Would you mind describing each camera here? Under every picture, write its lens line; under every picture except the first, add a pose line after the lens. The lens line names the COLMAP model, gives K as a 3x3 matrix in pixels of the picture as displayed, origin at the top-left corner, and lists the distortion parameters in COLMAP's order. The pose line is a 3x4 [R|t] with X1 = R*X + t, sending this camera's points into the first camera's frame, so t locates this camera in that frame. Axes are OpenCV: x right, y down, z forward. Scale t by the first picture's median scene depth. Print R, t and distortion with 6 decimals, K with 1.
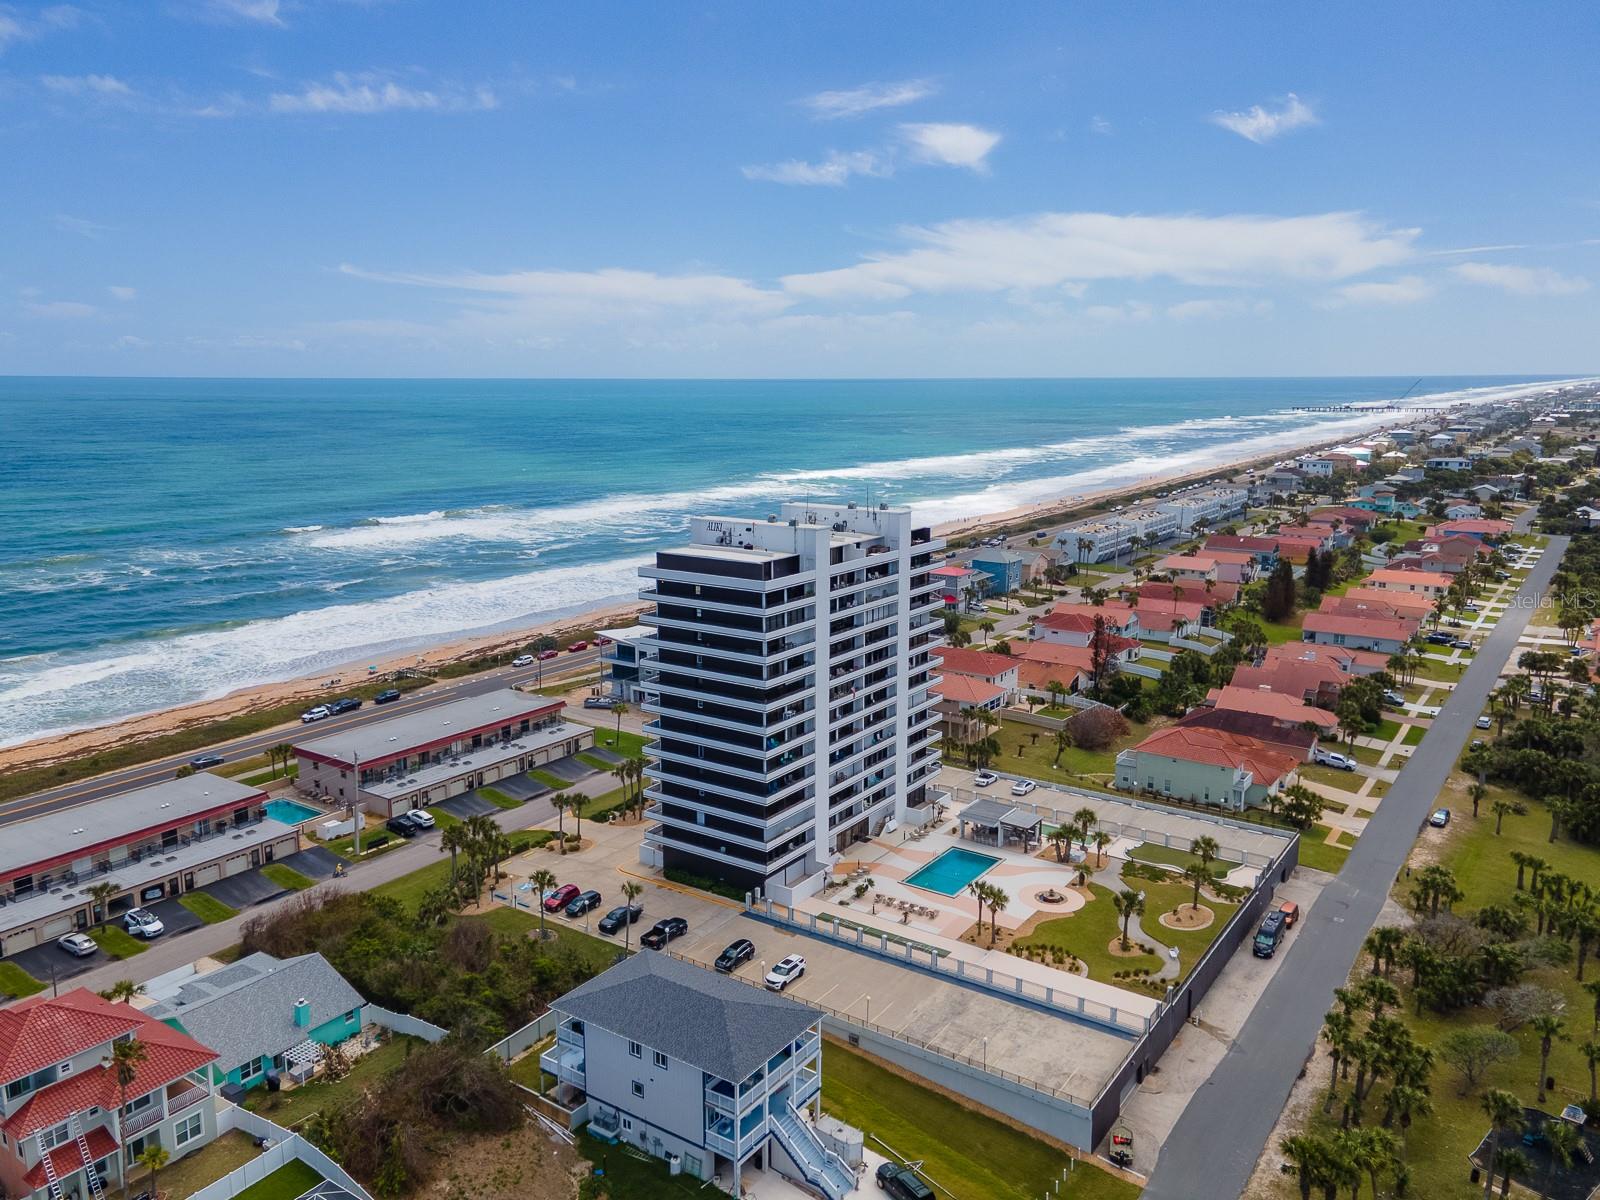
lens RADIAL K [[1193.5, 0, 793.5], [0, 1193.5, 596.5], [0, 0, 1]] dist [0.049462, 0.002268]
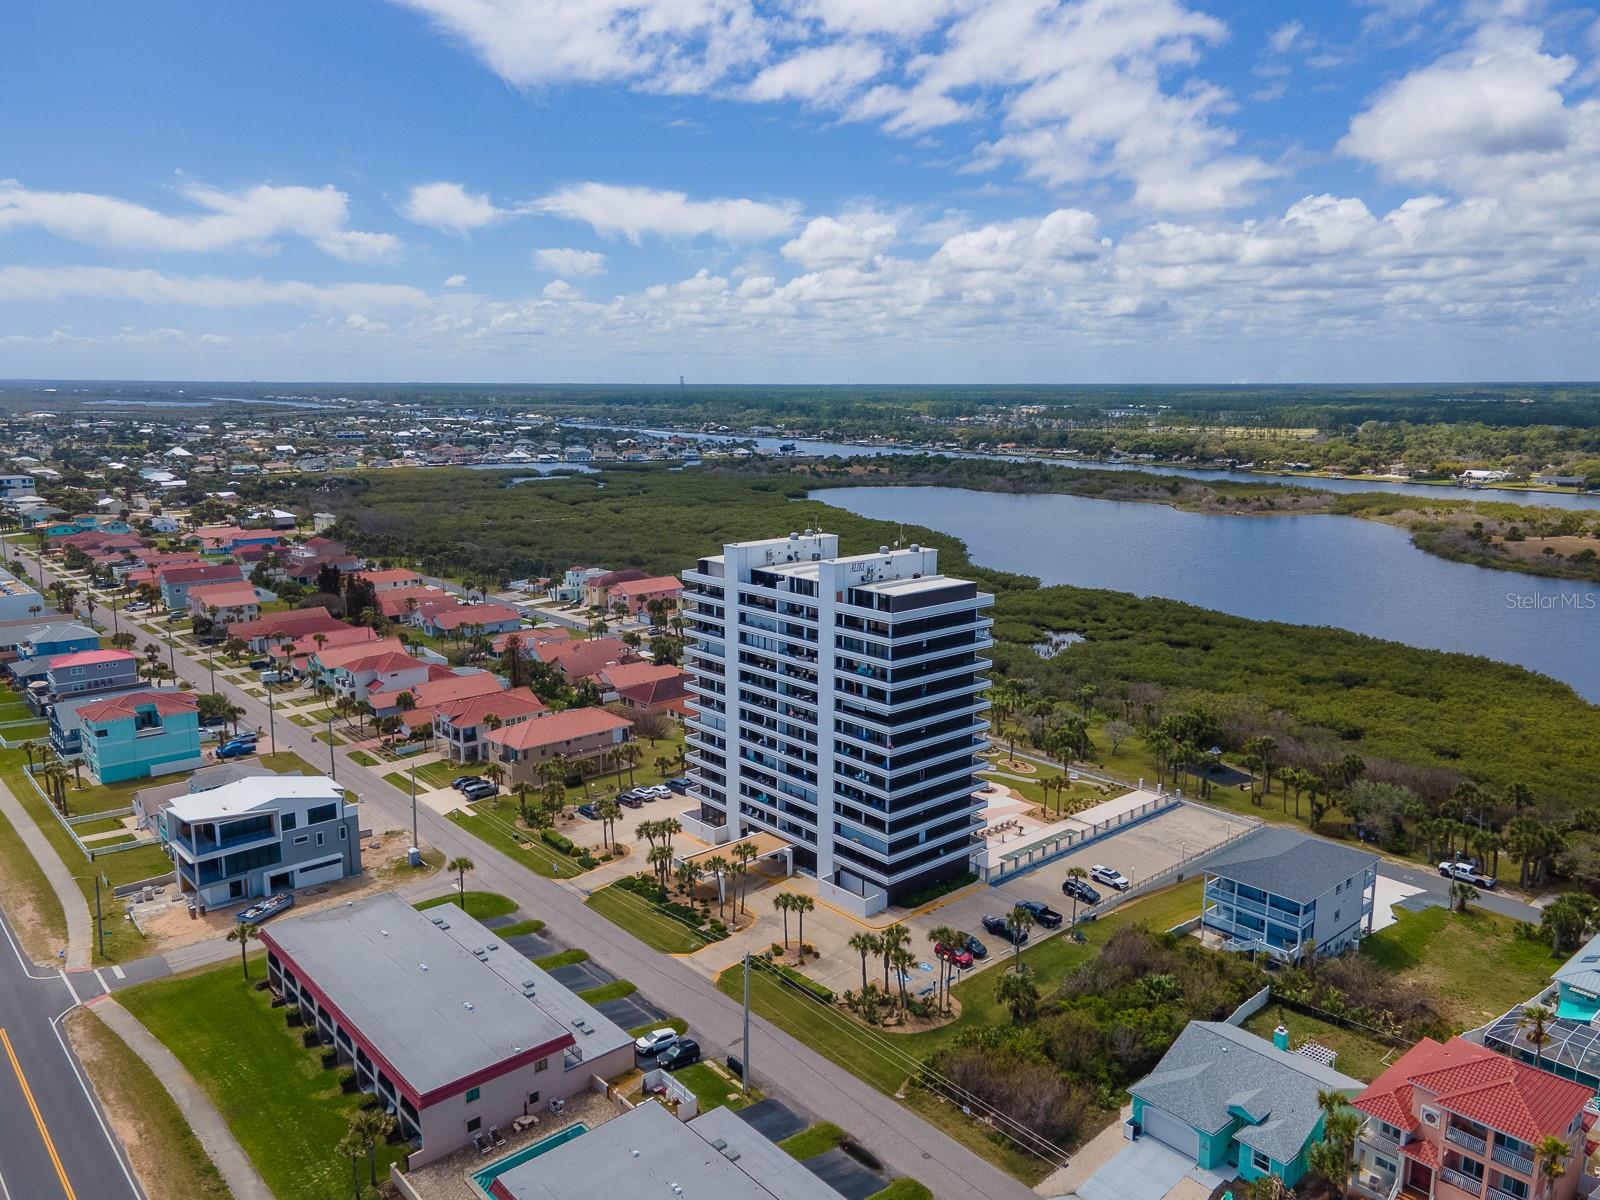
lens RADIAL K [[1172.0, 0, 784.2], [0, 1172.0, 608.1], [0, 0, 1]] dist [0.052702, 0.003431]
pose [[0.246486, -0.184457, 0.951431, -0.987194], [0.177193, 0.973750, 0.142878, -0.169871], [-0.952810, 0.133370, 0.272700, 0.748530]]
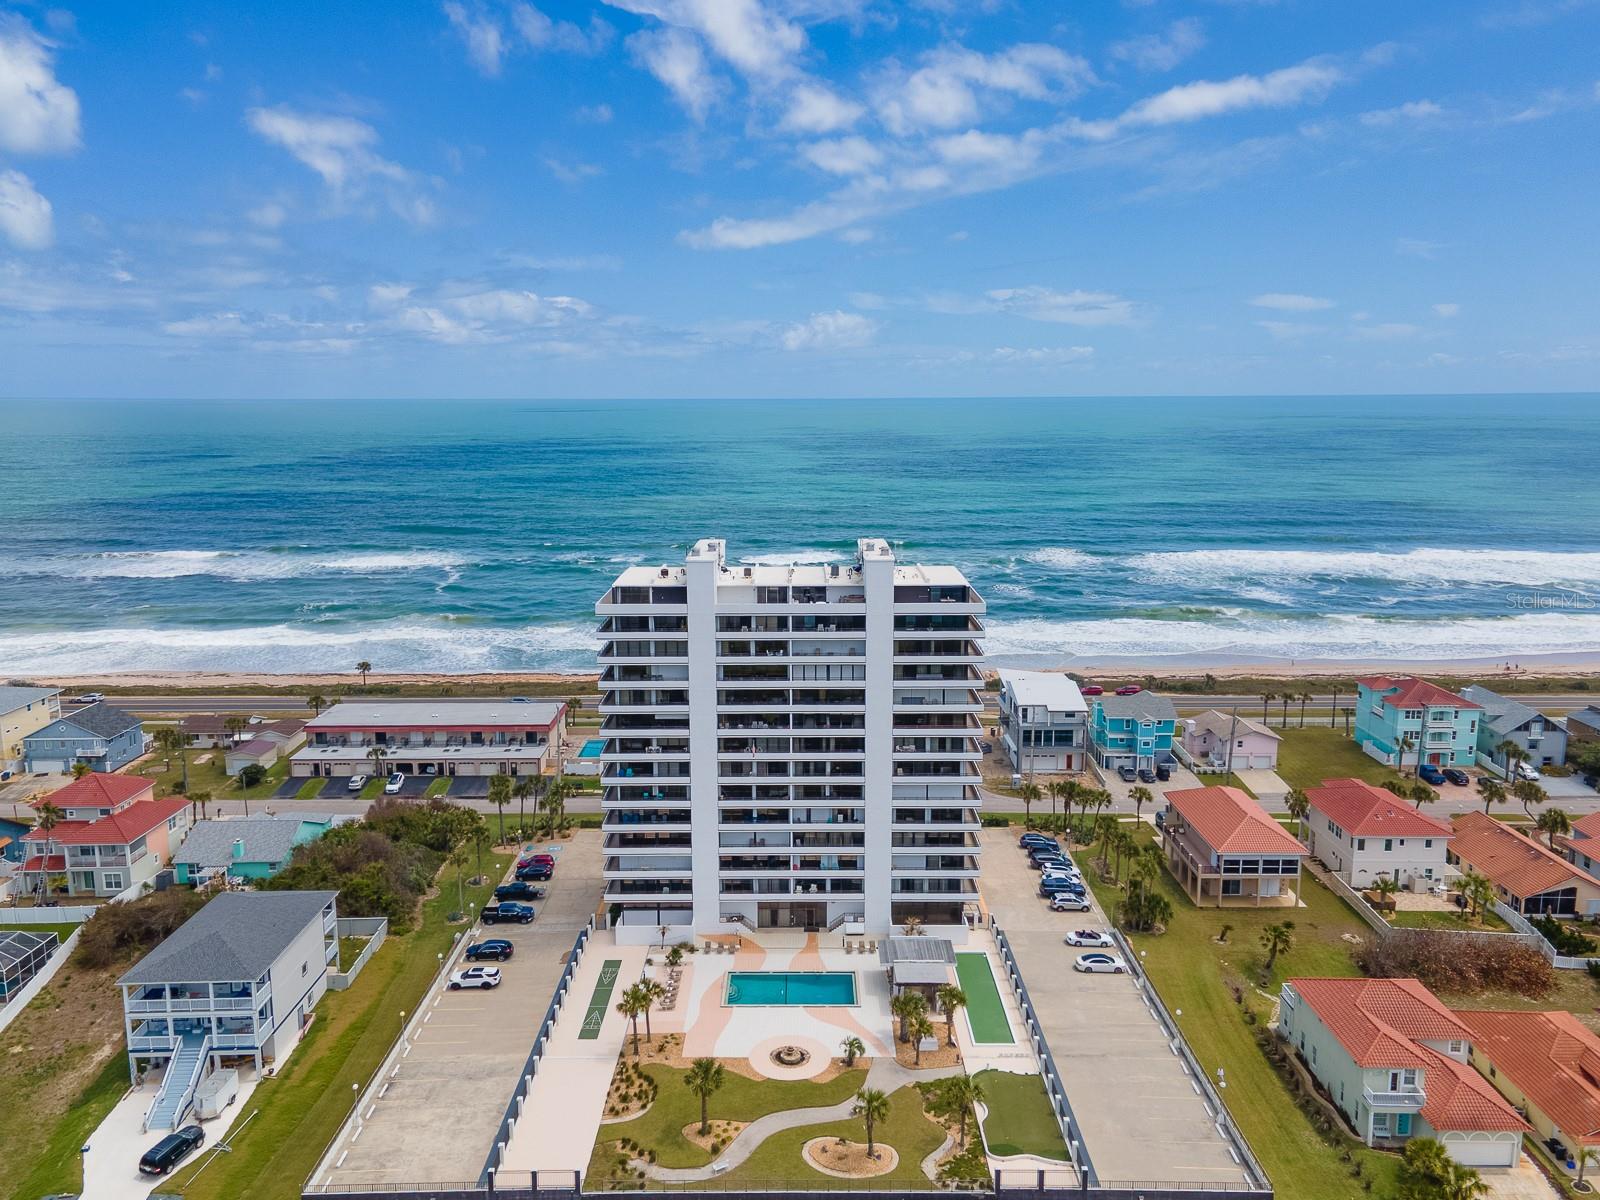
lens RADIAL K [[1226.8, 0, 800.0], [0, 1226.8, 600.0], [0, 0, 1]] dist [0.032636, 0.001346]
pose [[0.584675, 0.140042, -0.799089, 0.781167], [-0.153298, 0.986315, 0.060689, -0.090135], [0.796652, 0.087016, 0.598141, 0.468932]]
